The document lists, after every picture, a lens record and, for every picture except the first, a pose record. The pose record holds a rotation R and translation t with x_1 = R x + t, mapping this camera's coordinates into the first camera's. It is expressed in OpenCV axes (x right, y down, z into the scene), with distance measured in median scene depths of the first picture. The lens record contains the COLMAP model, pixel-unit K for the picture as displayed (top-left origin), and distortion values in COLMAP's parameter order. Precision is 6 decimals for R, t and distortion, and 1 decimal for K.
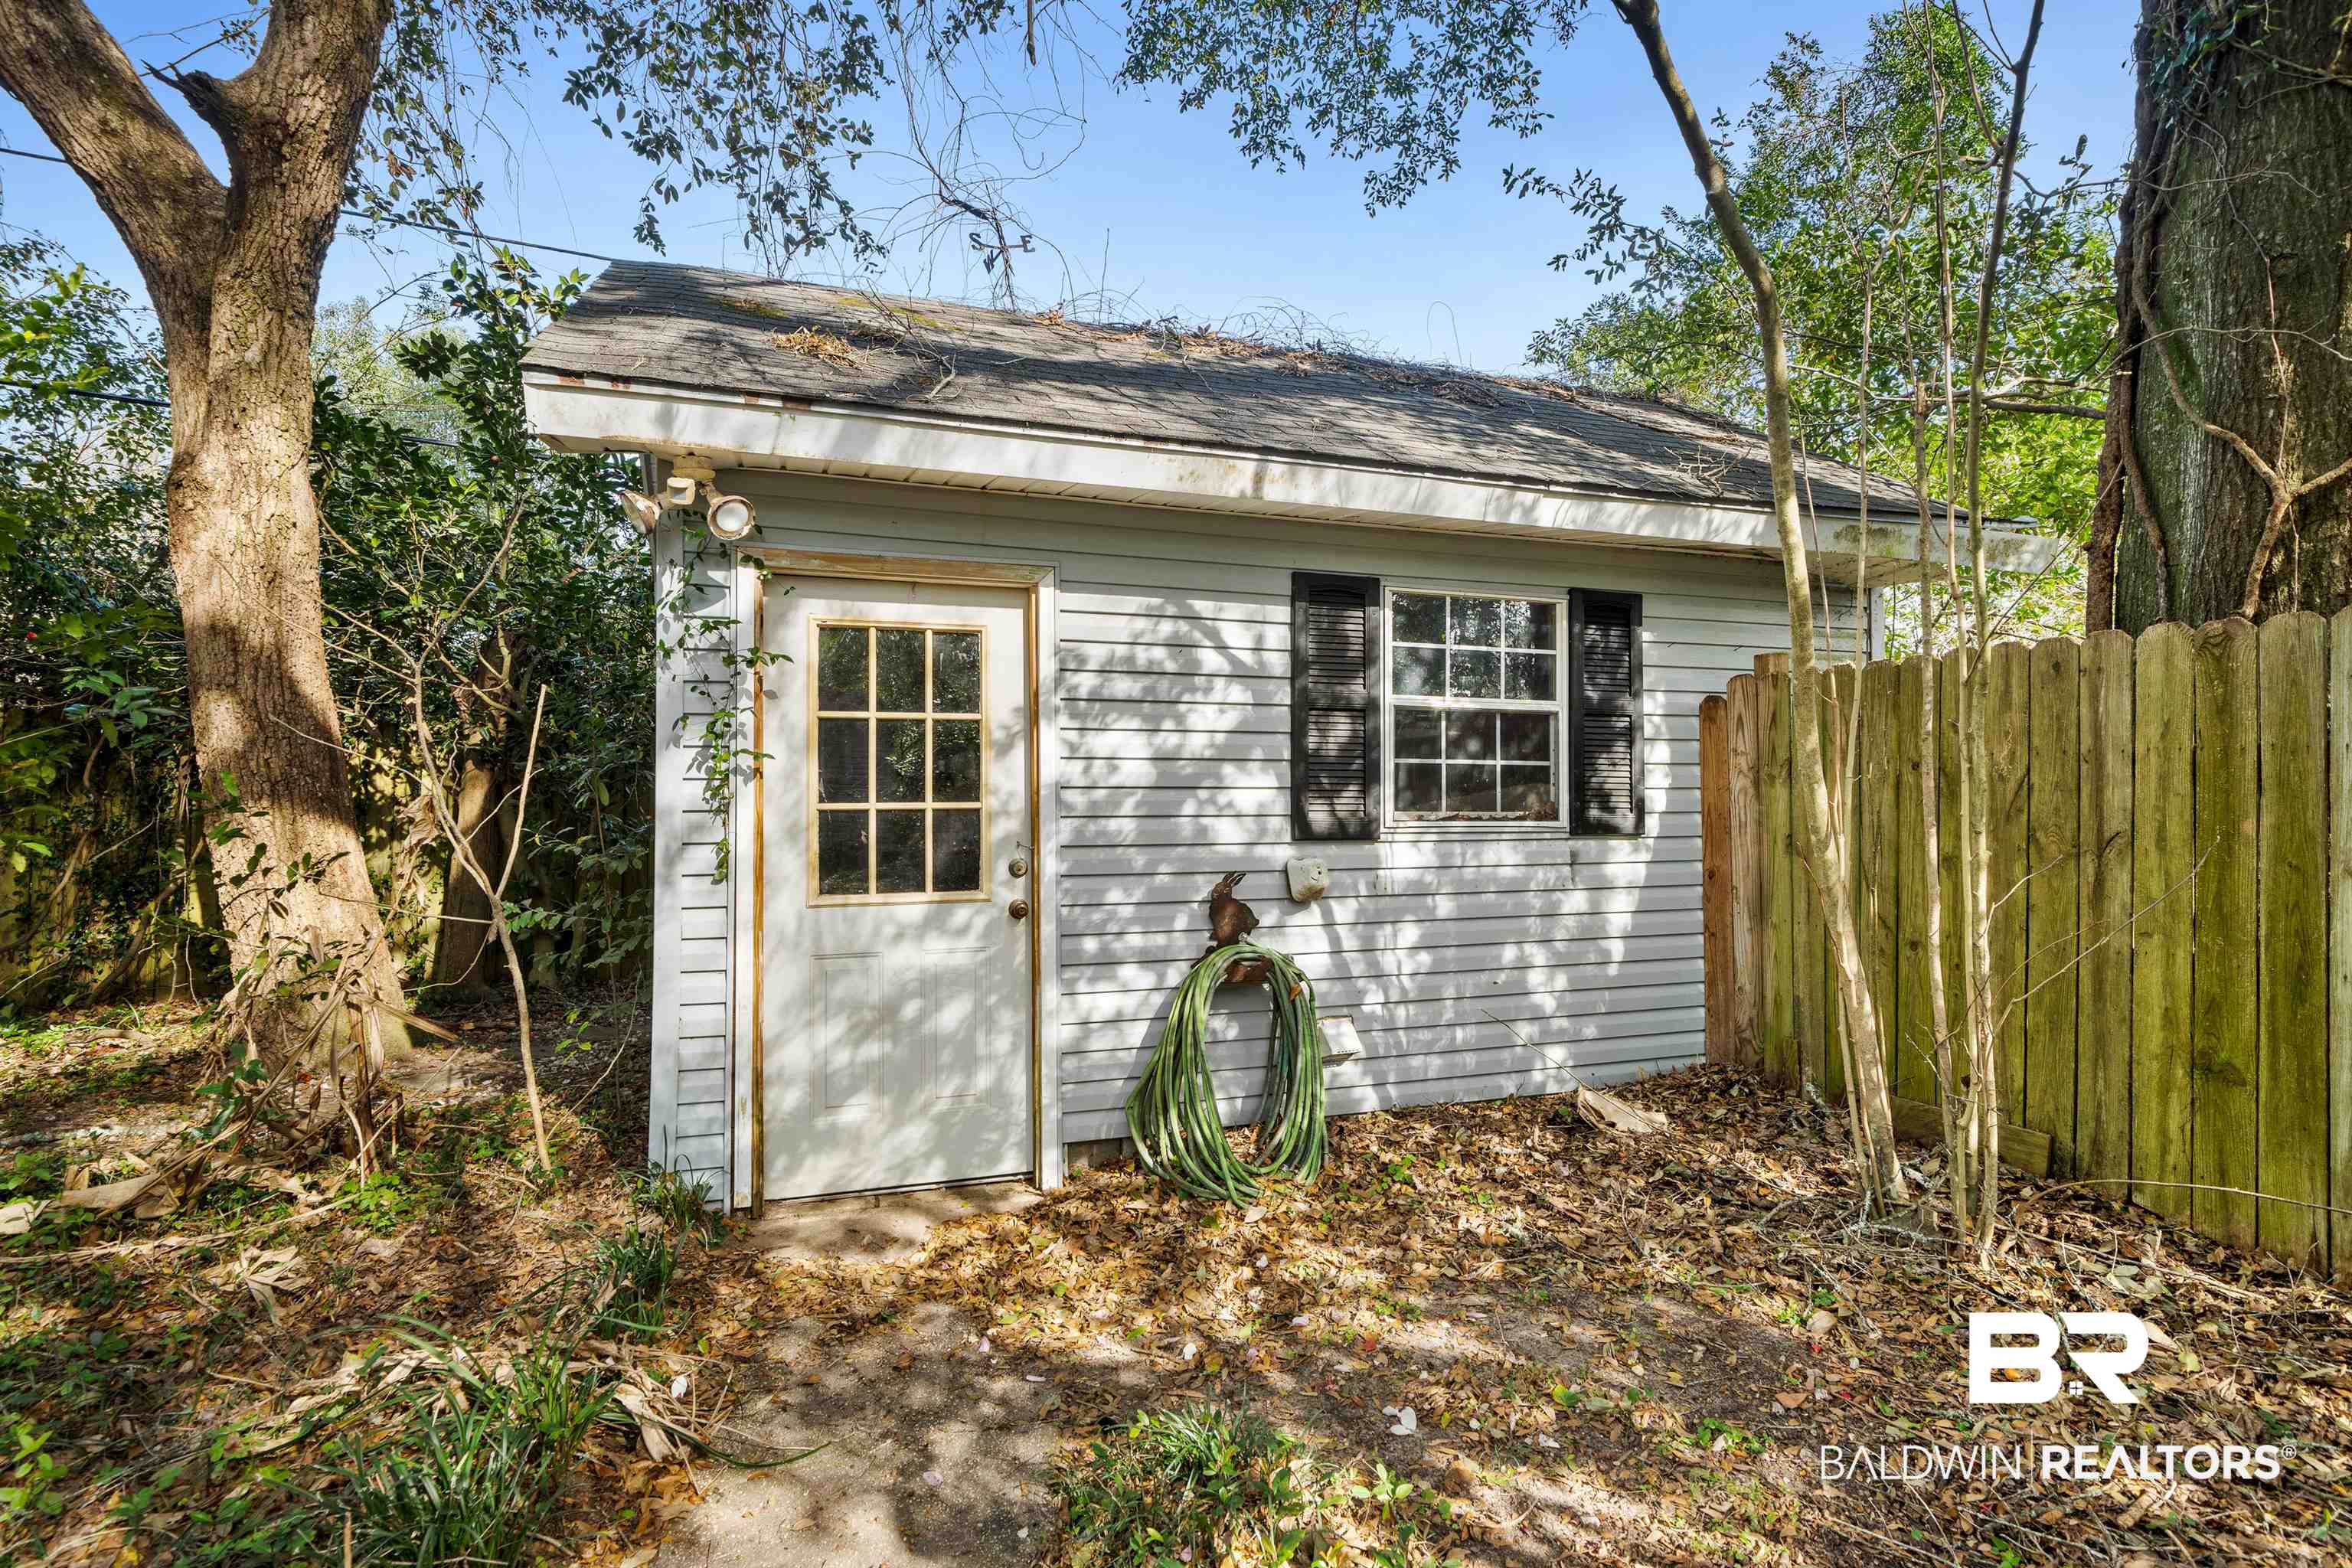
lens RADIAL K [[1164.7, 0, 1176.5], [0, 1164.7, 771.1], [0, 0, 1]] dist [-0.002207, 0.000414]
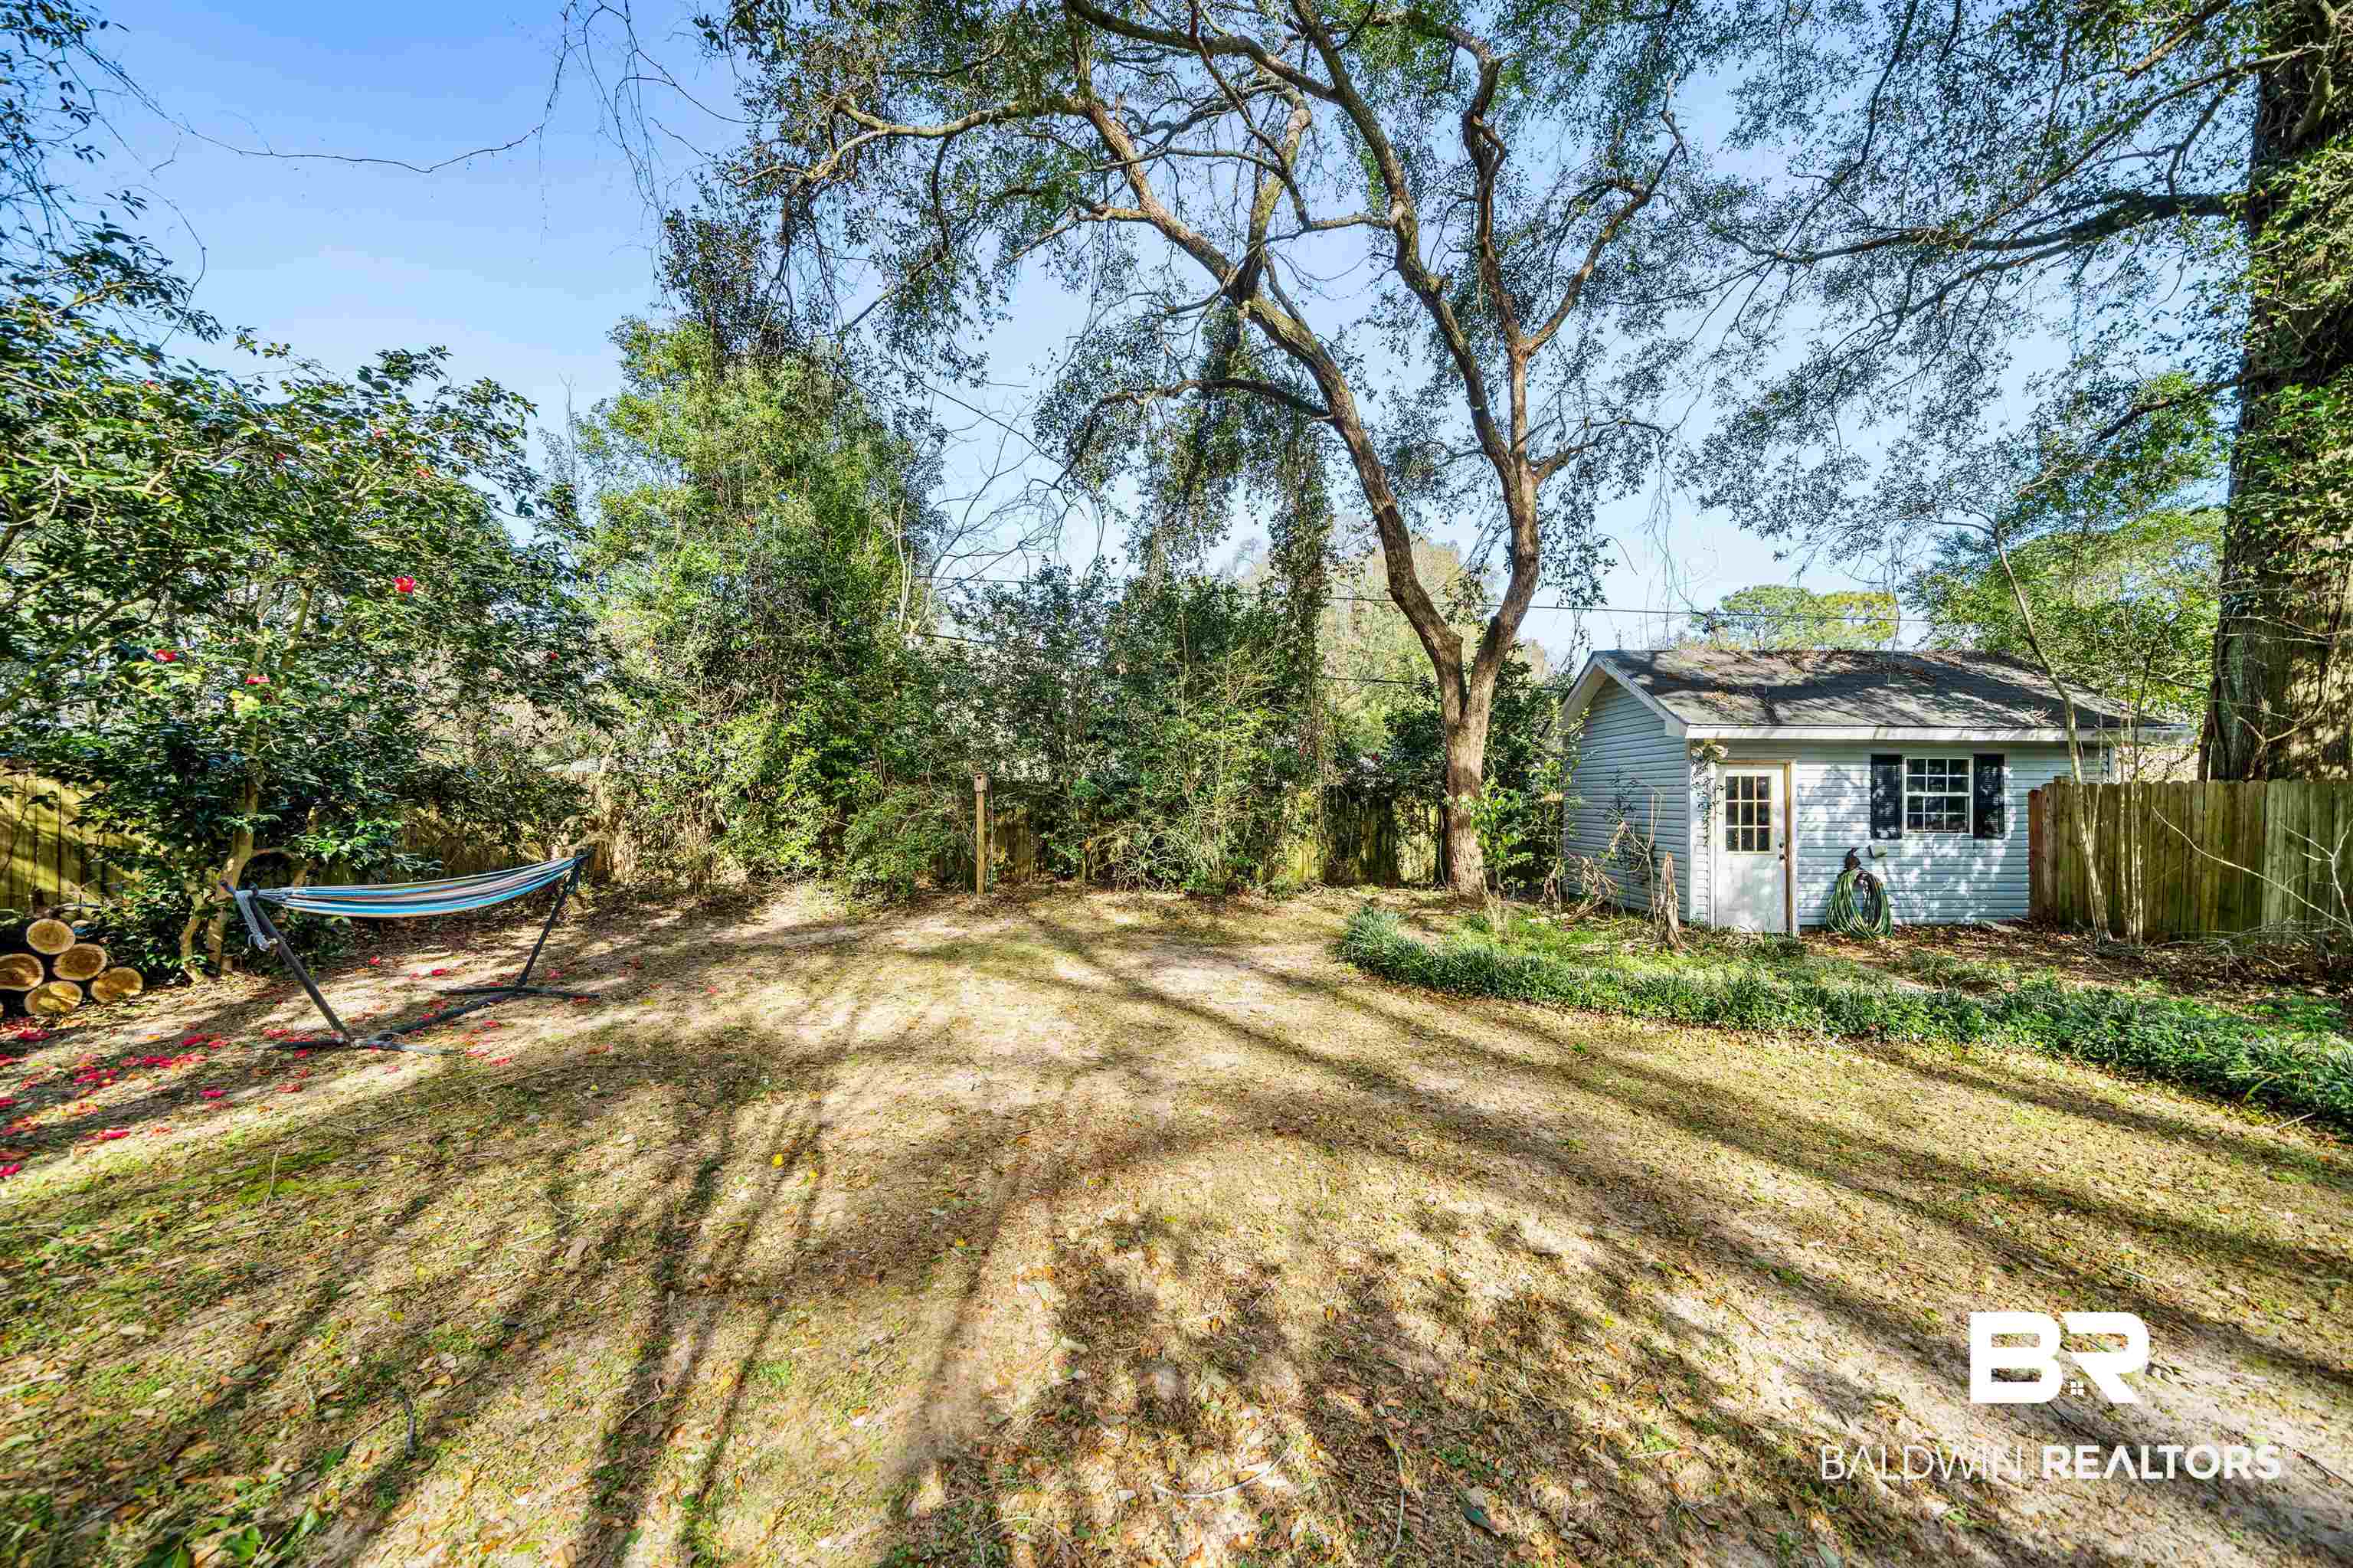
lens RADIAL K [[806.9, 0, 1175.5], [0, 806.9, 791.7], [0, 0, 1]] dist [-0.012983, -0.000250]
pose [[0.942478, 0.004213, -0.334241, -1.015089], [0.004914, 0.999638, 0.026456, -0.143393], [0.334232, -0.026577, 0.942116, -1.786391]]
